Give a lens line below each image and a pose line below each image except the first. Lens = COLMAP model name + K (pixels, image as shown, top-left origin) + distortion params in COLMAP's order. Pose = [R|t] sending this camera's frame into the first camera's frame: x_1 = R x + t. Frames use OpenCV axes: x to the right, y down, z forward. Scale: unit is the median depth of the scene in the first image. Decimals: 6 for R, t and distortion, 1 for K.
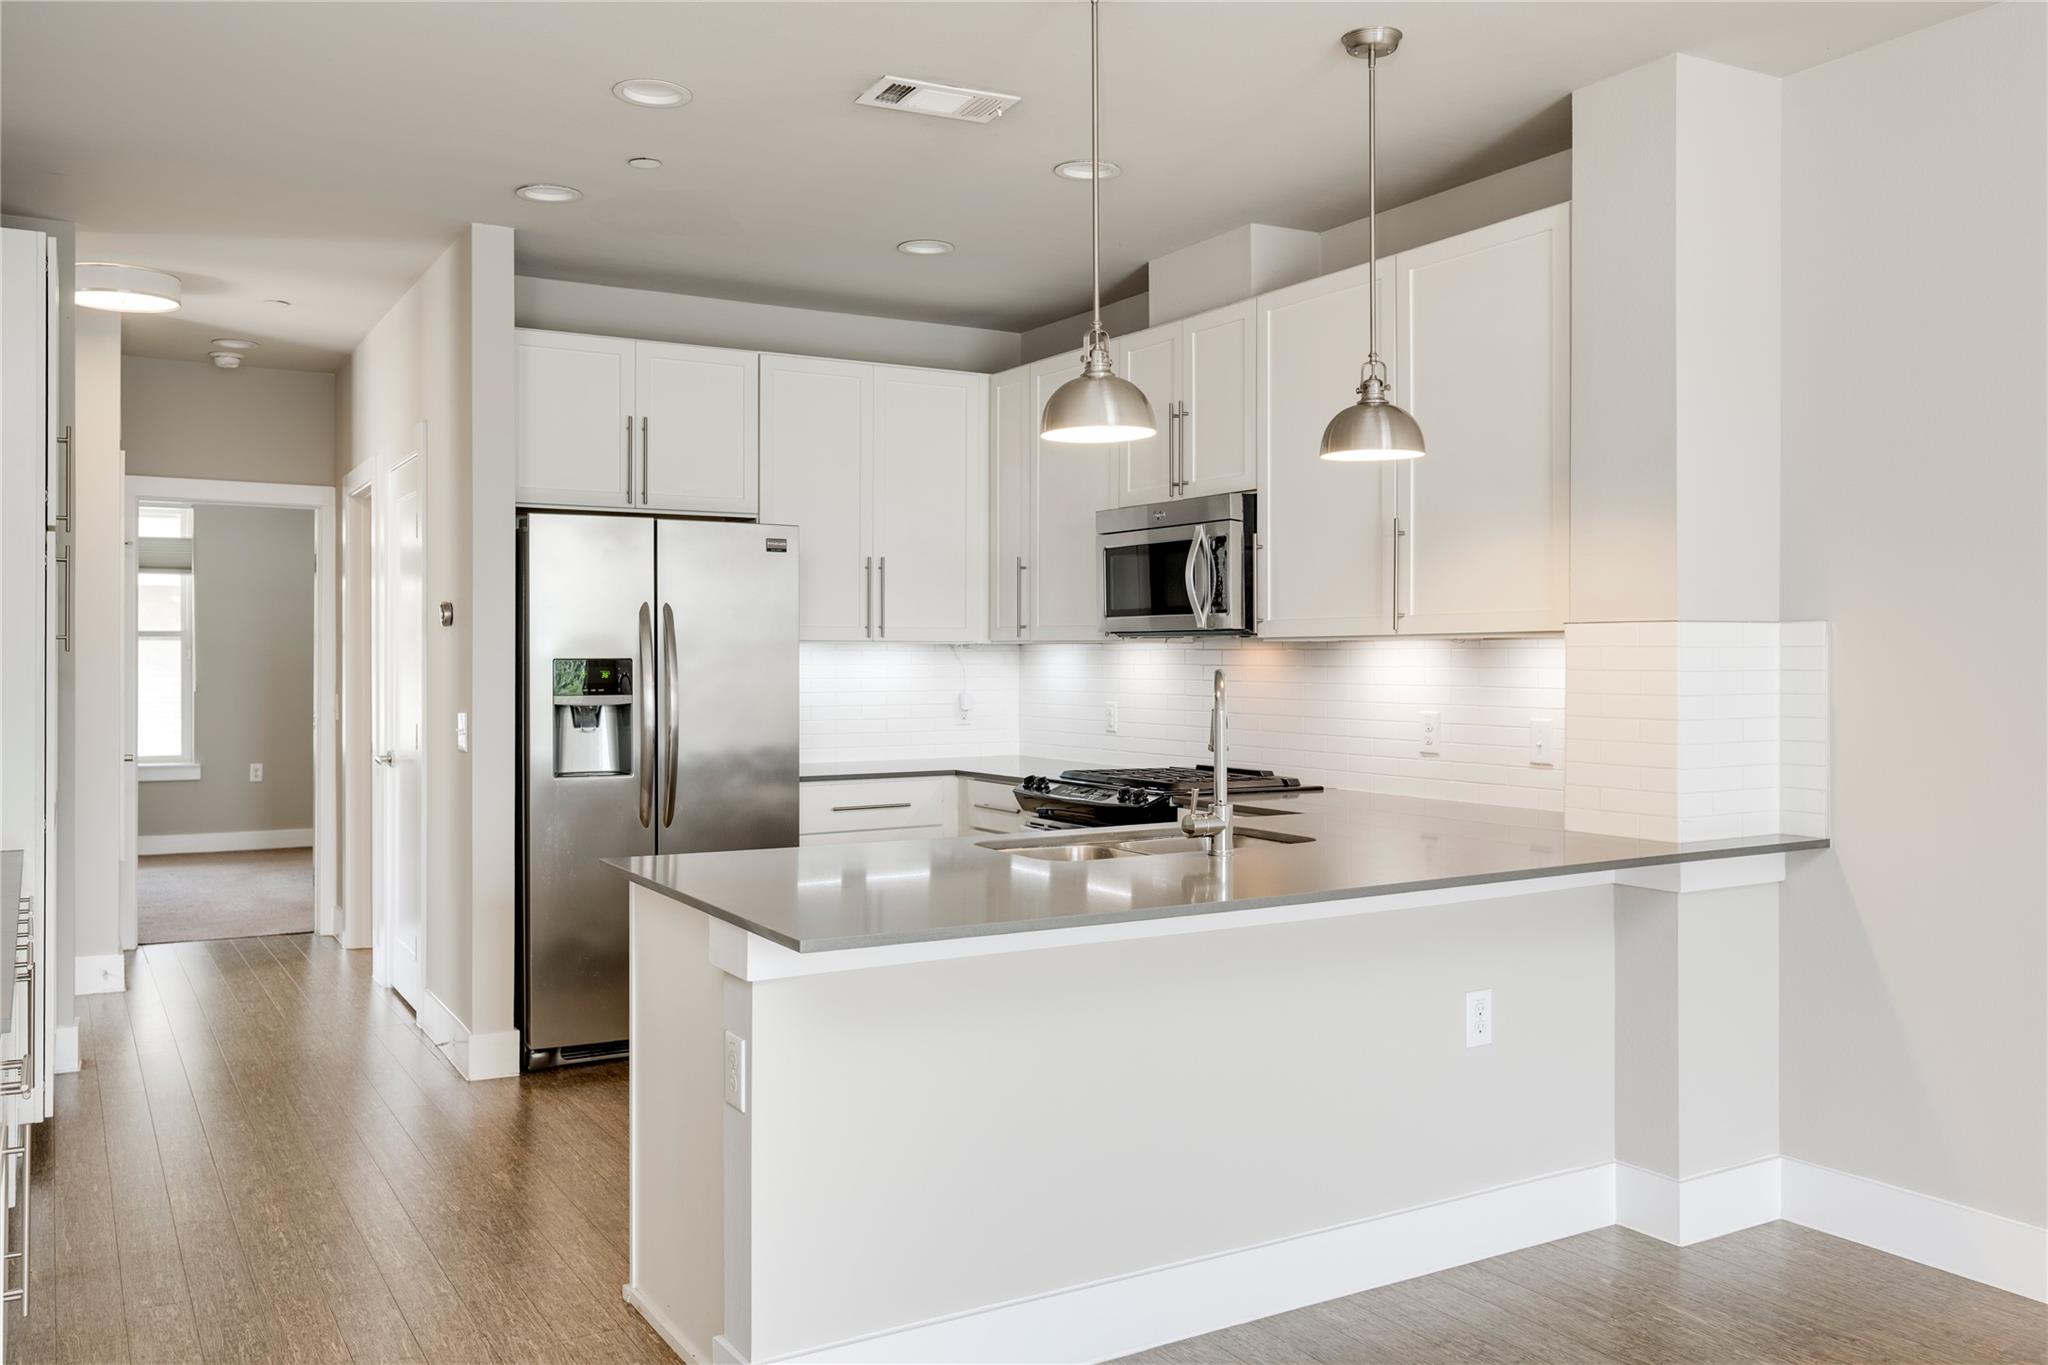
lens RADIAL K [[1663.3, 0, 1029.7], [0, 1663.3, 669.3], [0, 0, 1]] dist [0.002709, 0.001056]
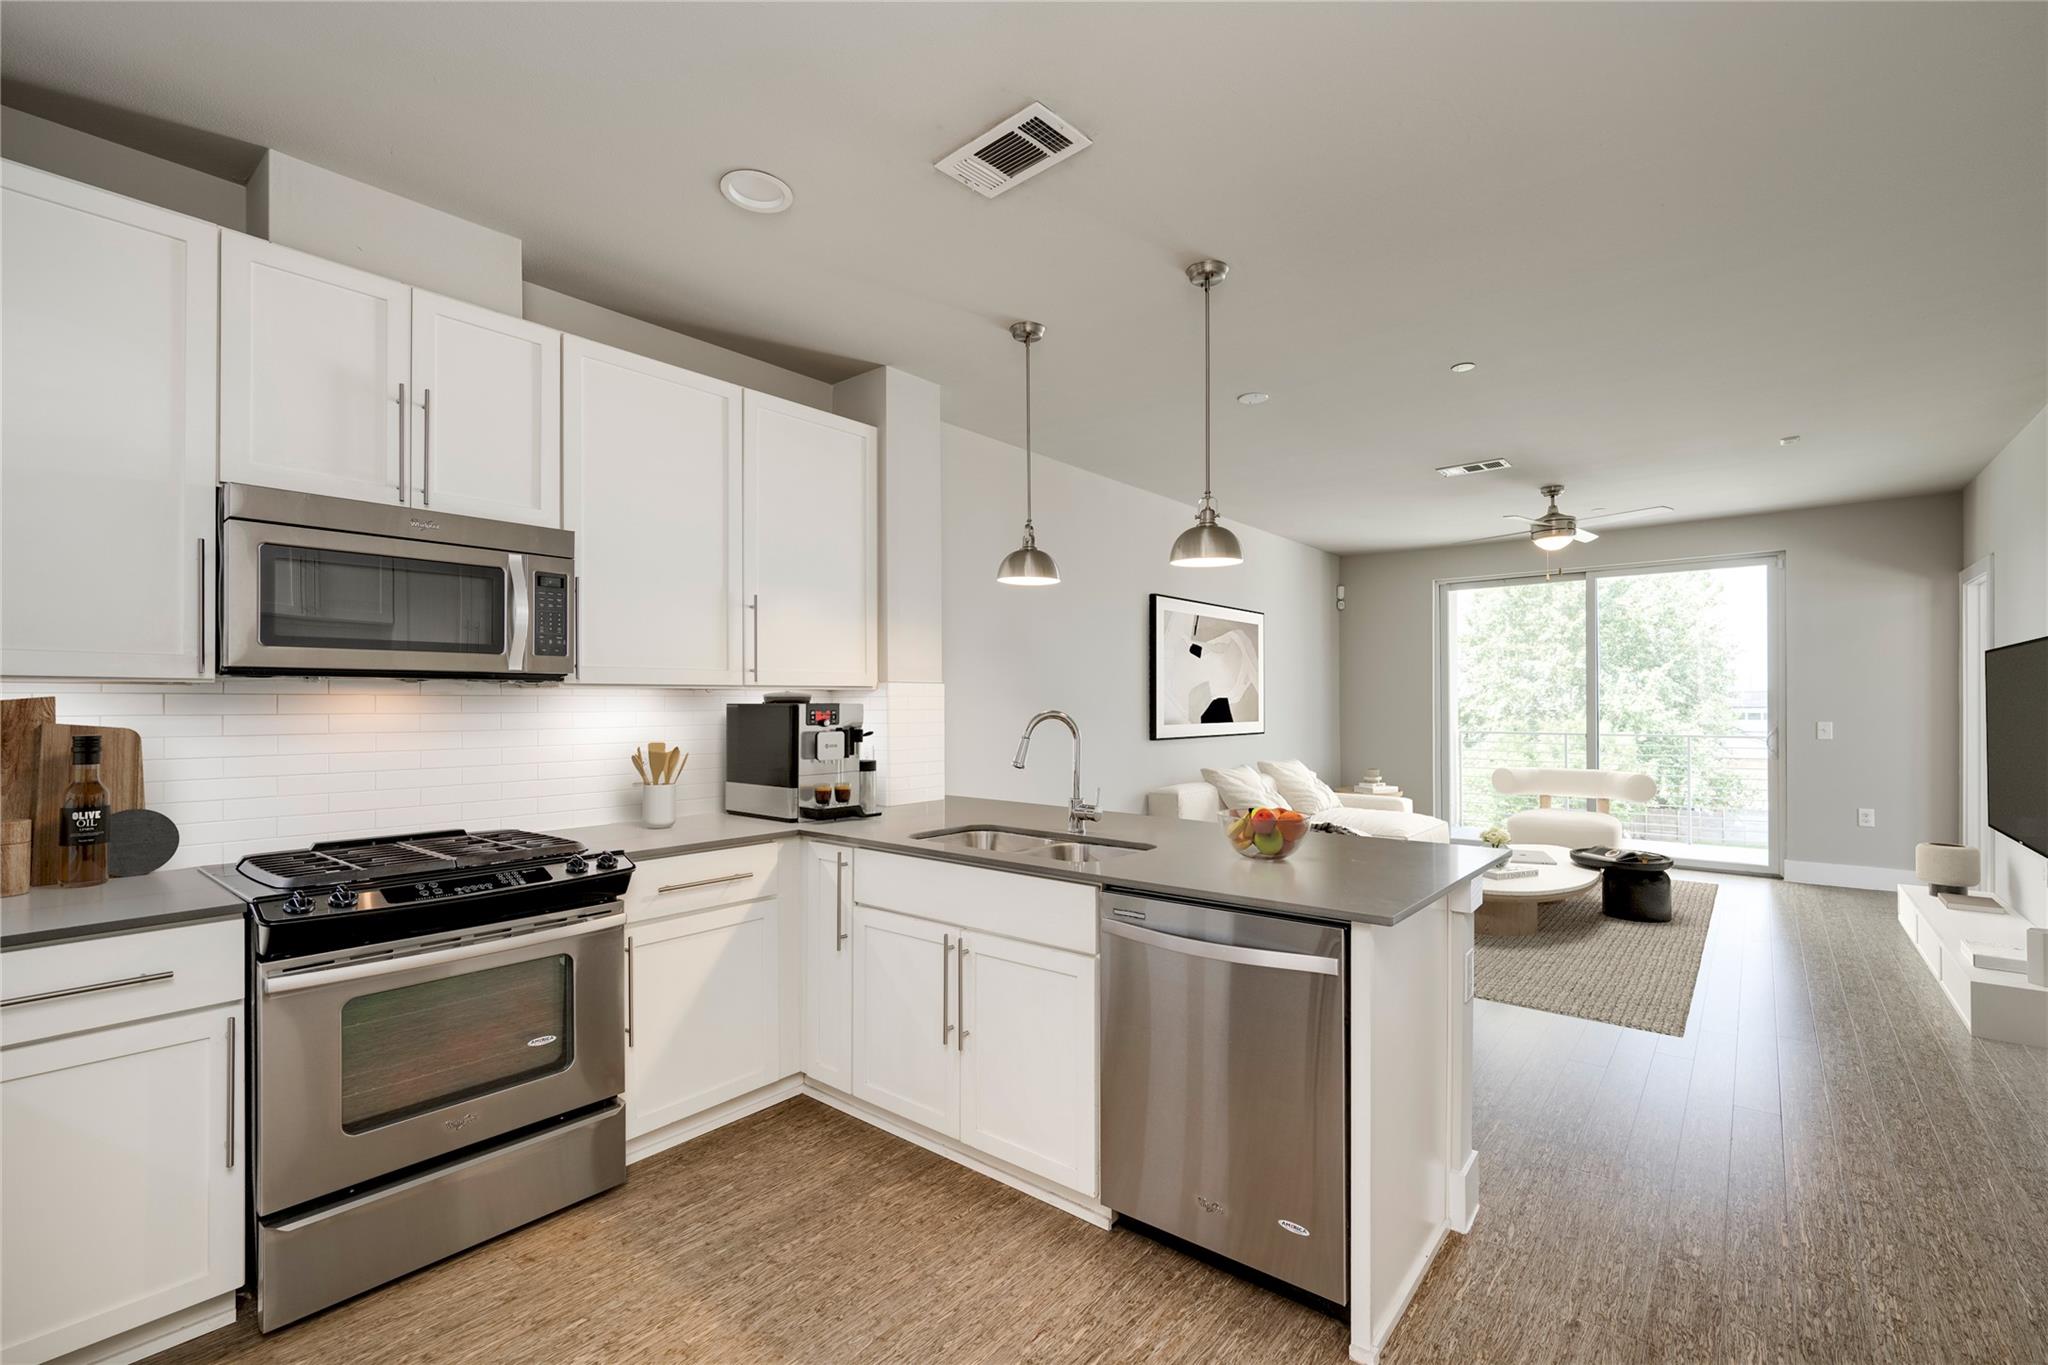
lens RADIAL K [[894.7, 0, 1037.1], [0, 894.7, 699.1], [0, 0, 1]] dist [-0.000201, -0.000170]
pose [[-0.351573, 0.001968, 0.936158, -0.429245], [0.008083, 0.999967, 0.000934, -0.007596], [-0.936125, 0.007896, -0.351578, 0.884699]]
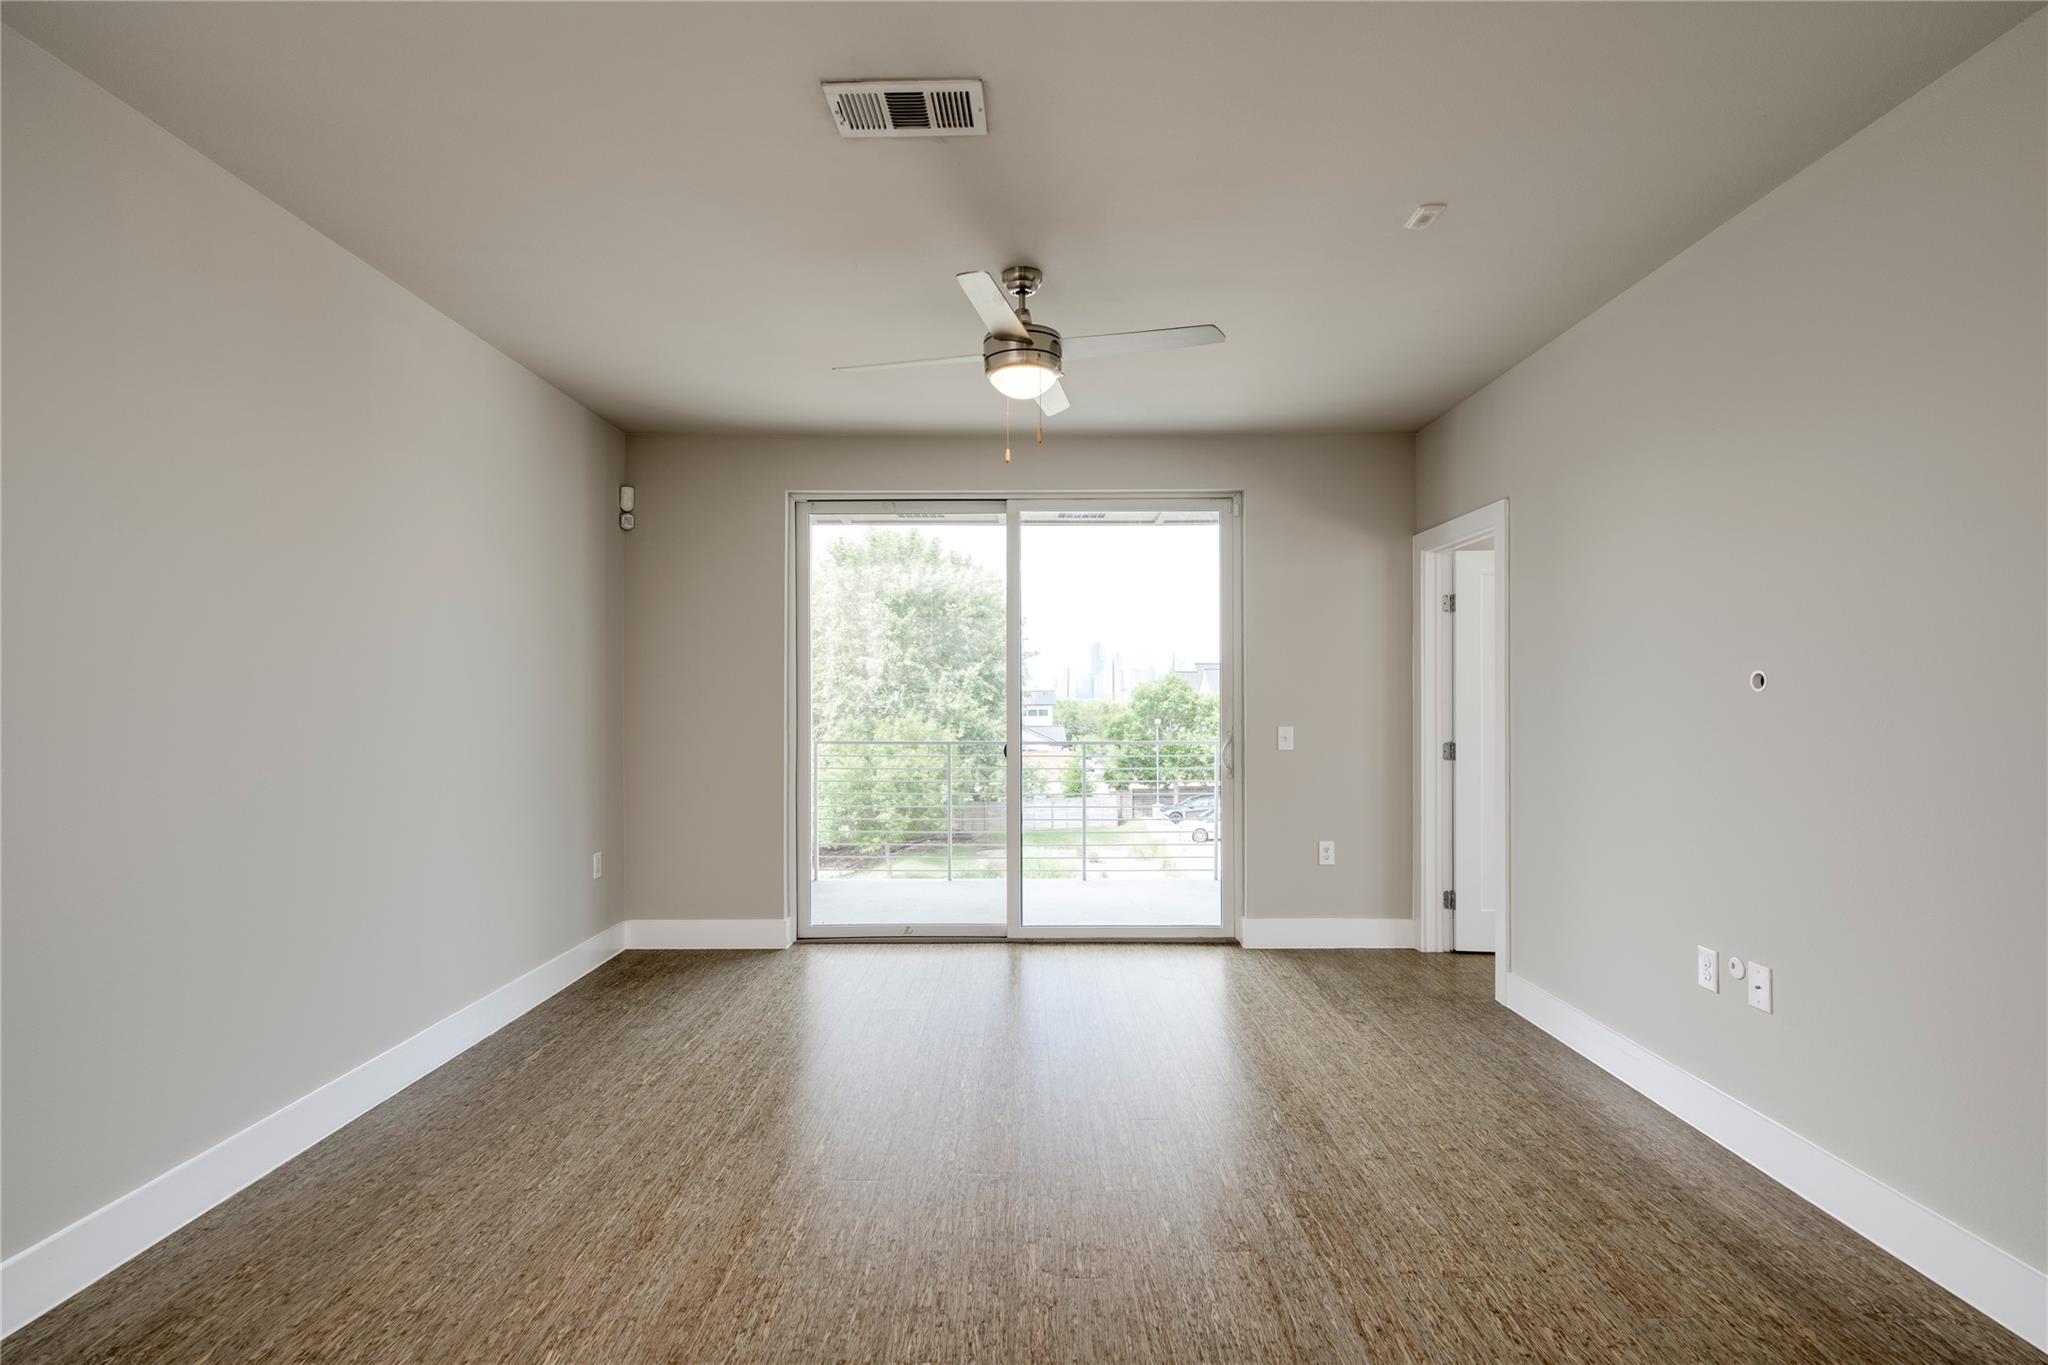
lens RADIAL K [[968.1, 0, 1018.0], [0, 968.1, 691.8], [0, 0, 1]] dist [-0.000314, -0.000004]
pose [[-0.857538, 0.002128, 0.514417, 0.054653], [0.002247, 0.999997, -0.000391, -0.001428], [-0.514416, 0.000820, -0.857540, 0.434041]]
